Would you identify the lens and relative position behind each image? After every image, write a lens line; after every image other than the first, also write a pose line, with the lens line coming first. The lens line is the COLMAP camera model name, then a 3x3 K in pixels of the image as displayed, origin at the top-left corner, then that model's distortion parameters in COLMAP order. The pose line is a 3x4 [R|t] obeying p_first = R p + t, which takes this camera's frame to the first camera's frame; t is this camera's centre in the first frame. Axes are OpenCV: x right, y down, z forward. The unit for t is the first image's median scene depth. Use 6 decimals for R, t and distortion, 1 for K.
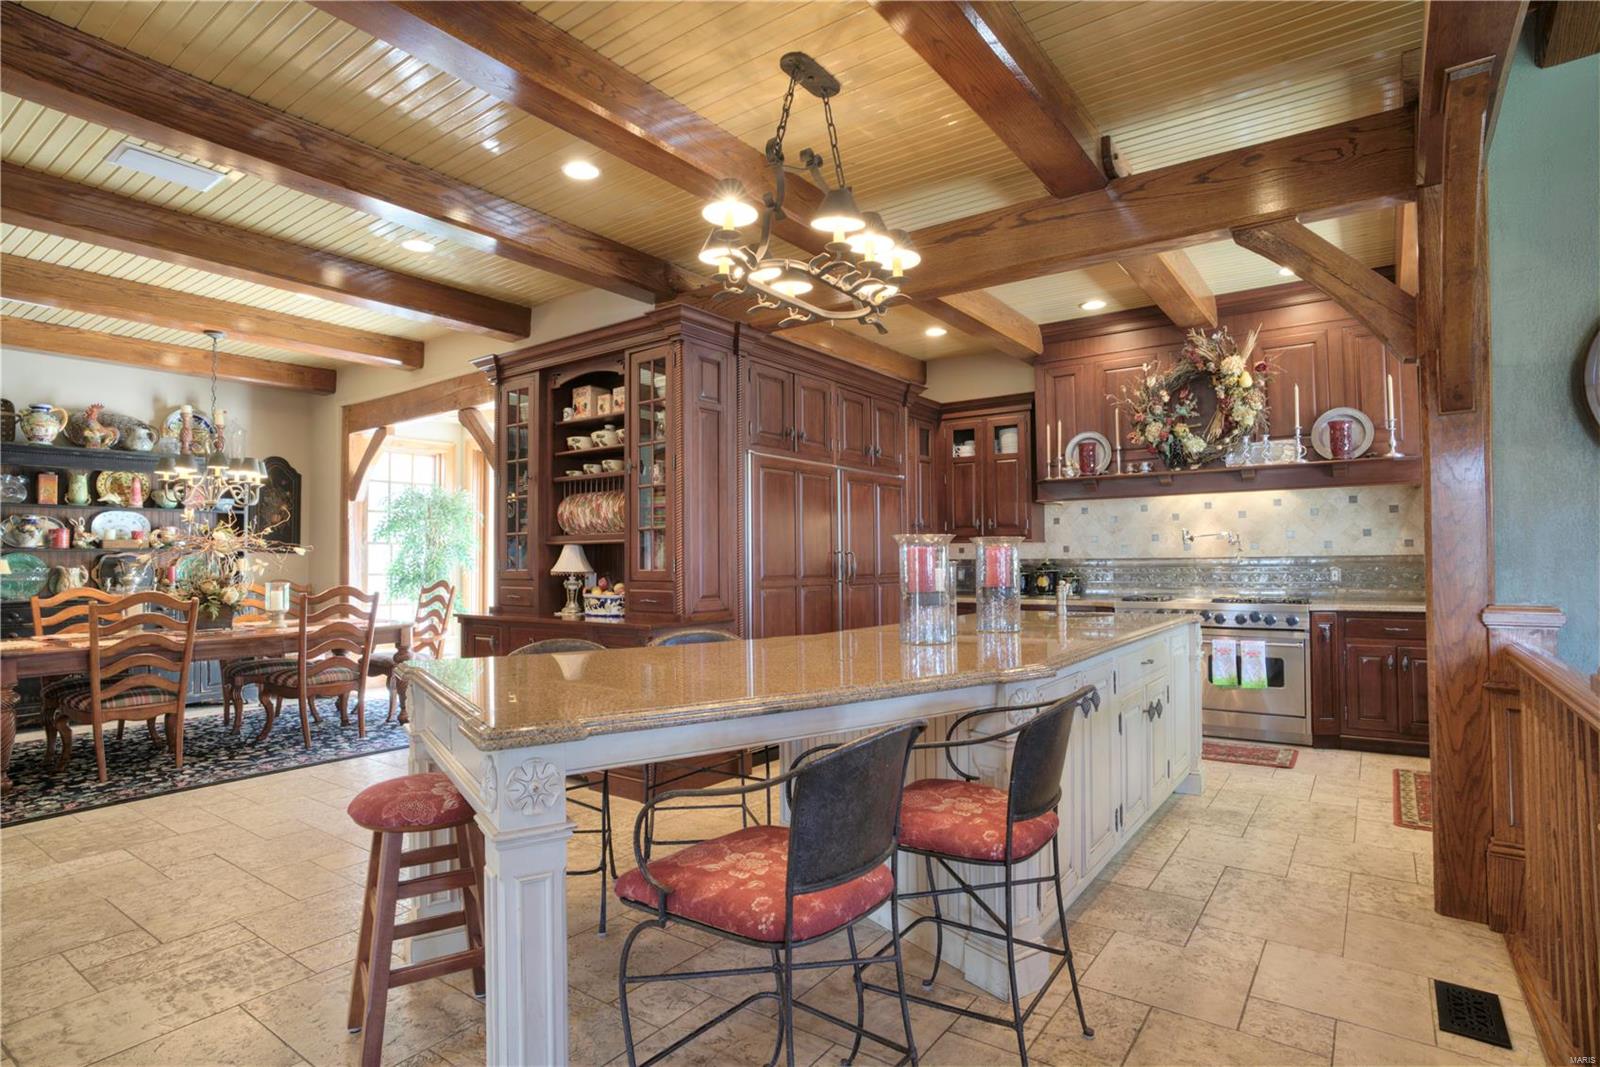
lens RADIAL K [[835.2, 0, 803.2], [0, 835.2, 519.3], [0, 0, 1]] dist [-0.050089, 0.021142]
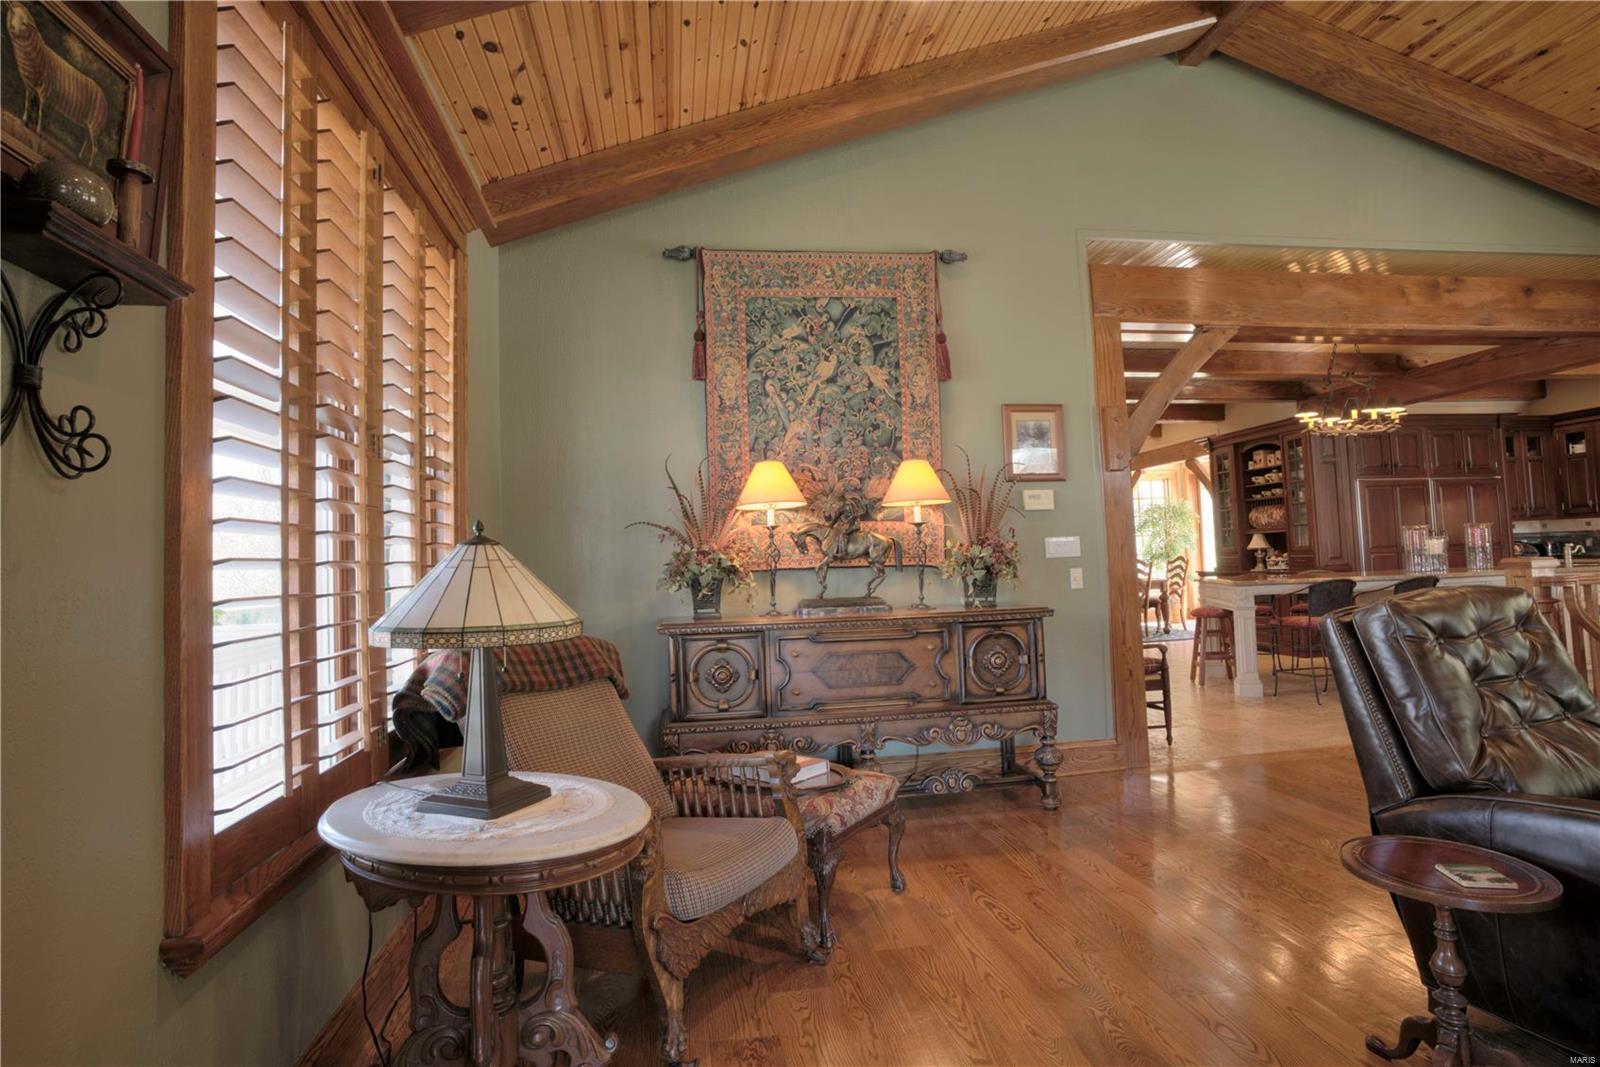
lens RADIAL K [[835.2, 0, 799.8], [0, 835.2, 517.7], [0, 0, 1]] dist [-0.050089, 0.021142]
pose [[0.701925, -0.053175, -0.710263, 0.313651], [0.063452, 0.997913, -0.012004, -0.047759], [0.709418, -0.036642, 0.703834, -1.026434]]
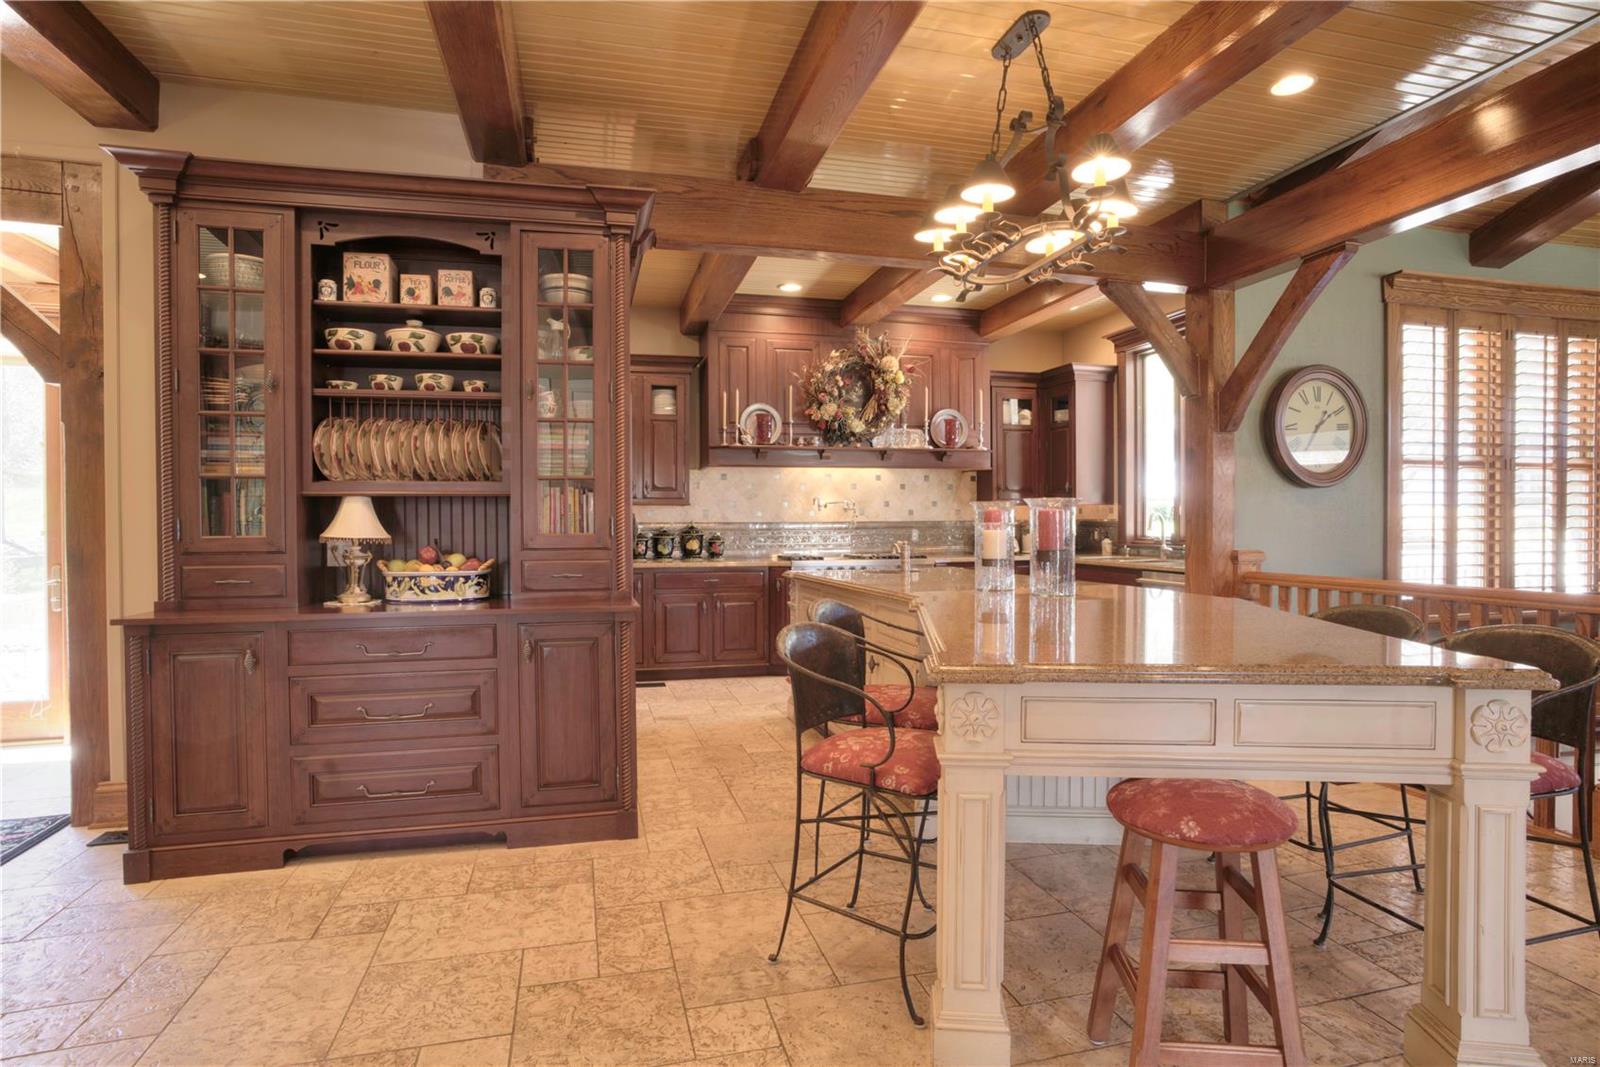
lens RADIAL K [[835.2, 0, 791.3], [0, 835.2, 538.3], [0, 0, 1]] dist [-0.050089, 0.021142]
pose [[0.639949, -0.010945, 0.768339, -0.521250], [-0.039687, 0.998093, 0.047273, 0.017934], [-0.767392, -0.060746, 0.638295, 0.310566]]
